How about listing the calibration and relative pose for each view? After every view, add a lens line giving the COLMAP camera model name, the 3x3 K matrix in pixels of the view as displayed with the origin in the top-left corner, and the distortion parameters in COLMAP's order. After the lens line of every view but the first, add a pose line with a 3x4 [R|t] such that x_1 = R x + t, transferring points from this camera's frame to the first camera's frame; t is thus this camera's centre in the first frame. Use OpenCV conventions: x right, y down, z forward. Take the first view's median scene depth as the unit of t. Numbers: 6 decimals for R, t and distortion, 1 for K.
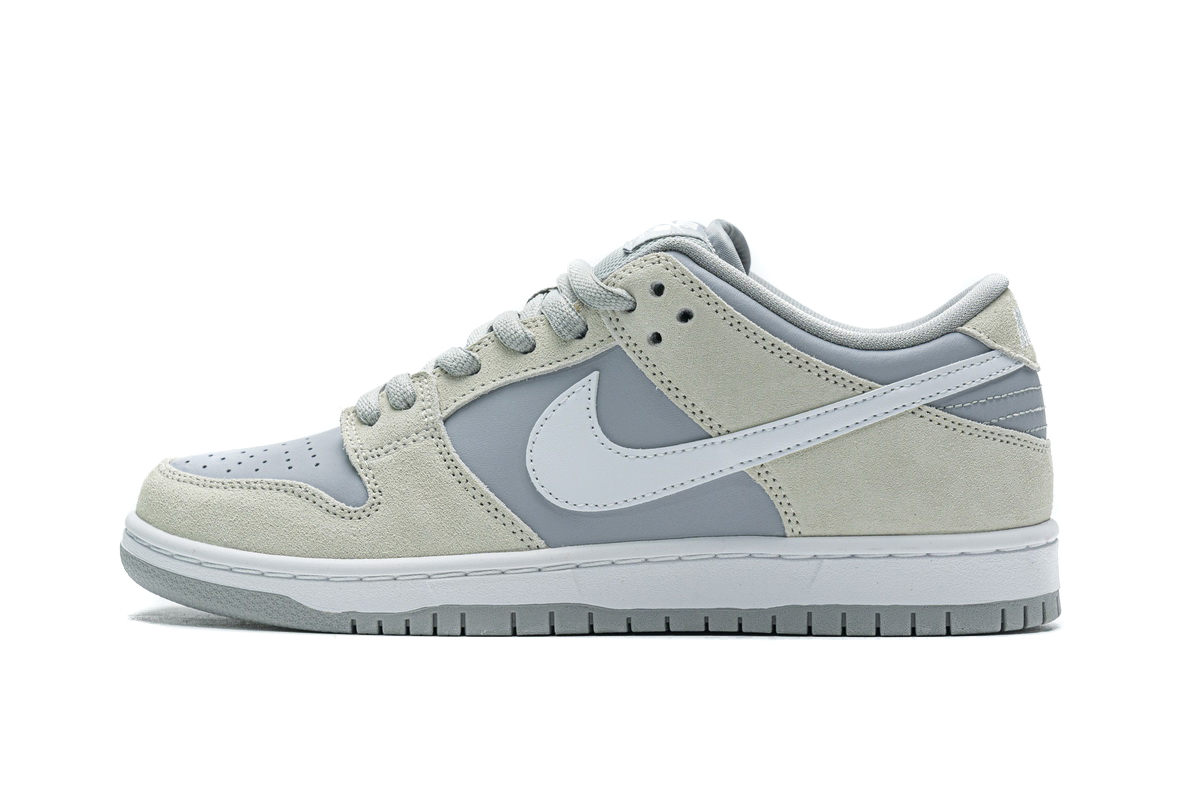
lens RADIAL K [[2350.5, 0, 597.5], [0, 2350.5, 420.2], [0, 0, 1]] dist [0.014939, -0.101584]
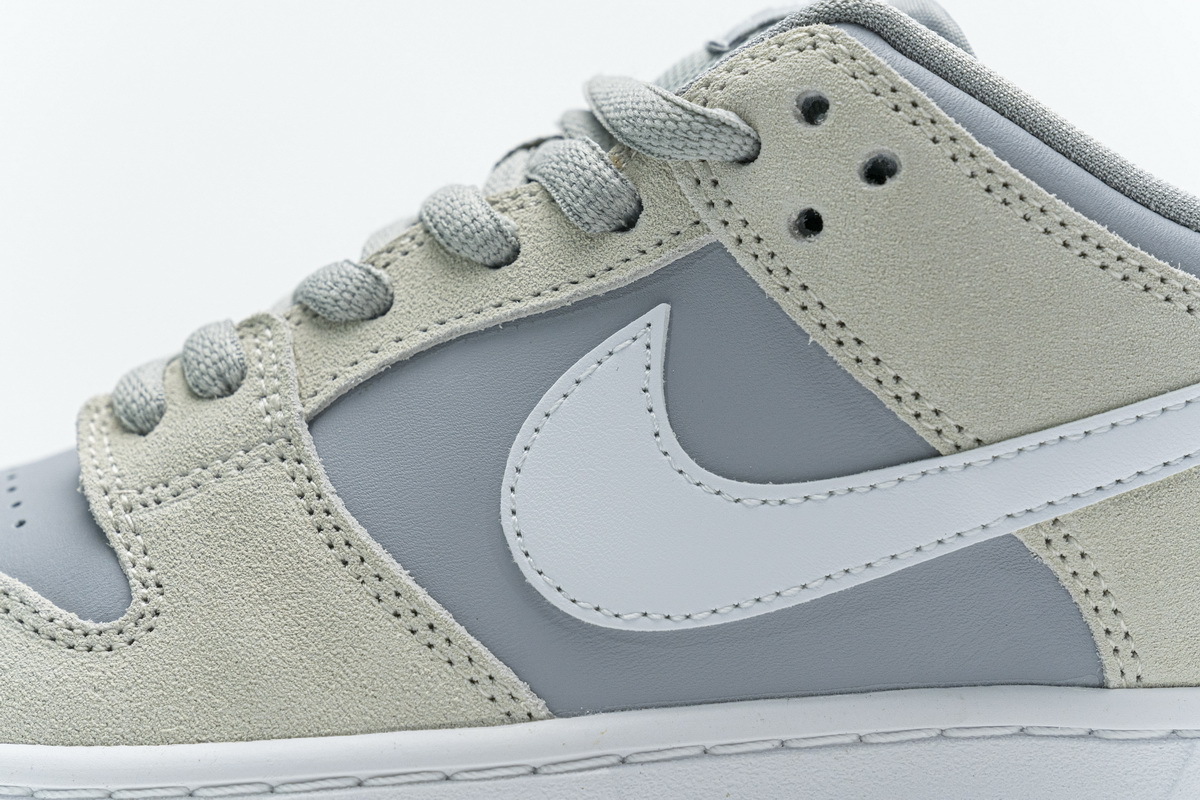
lens RADIAL K [[2315.4, 0, 600.0], [0, 2315.4, 400.0], [0, 0, 1]] dist [0.026817, -0.165871]
pose [[0.998662, -0.000647, 0.051711, -0.034252], [0.002512, 0.999349, -0.035994, 0.012048], [-0.051654, 0.036076, 0.998013, 0.578334]]
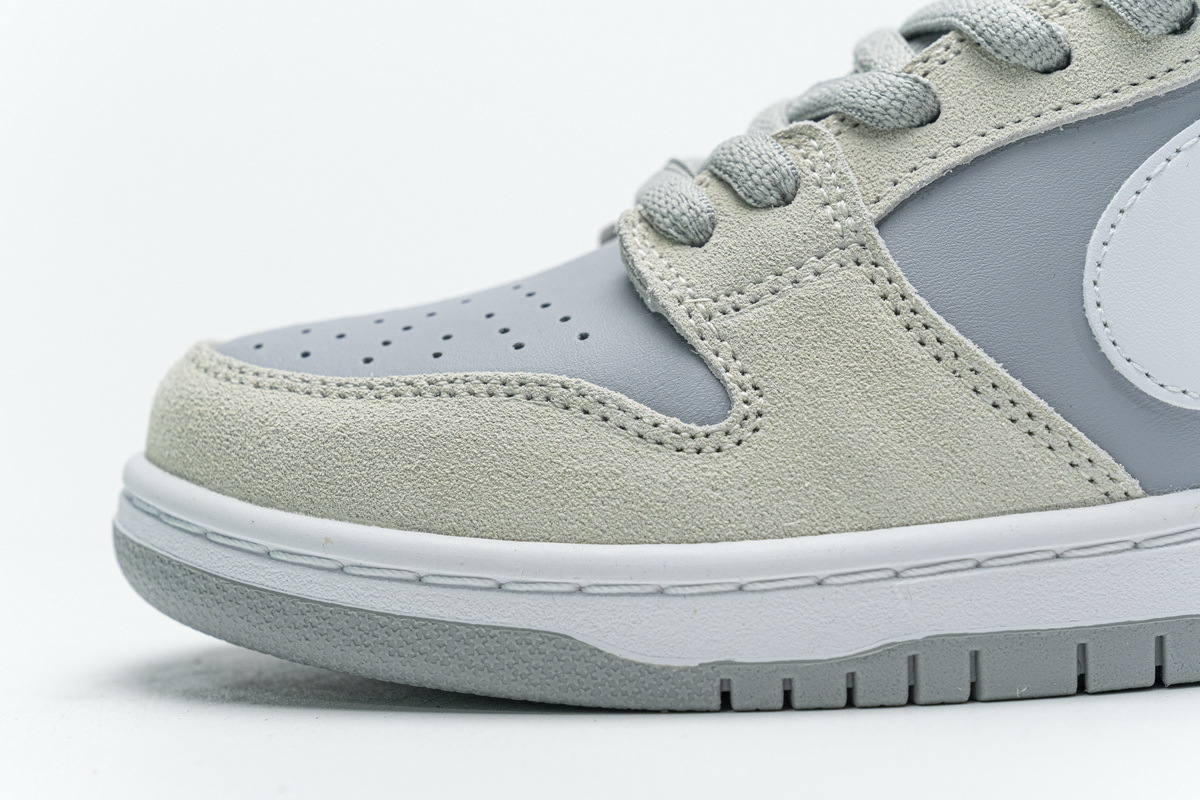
lens RADIAL K [[2315.4, 0, 600.0], [0, 2315.4, 400.0], [0, 0, 1]] dist [0.026817, -0.165871]
pose [[0.986367, -0.044128, 0.158534, -0.194012], [0.039454, 0.998692, 0.032514, 0.017365], [-0.159761, -0.025816, 0.986818, 0.577029]]
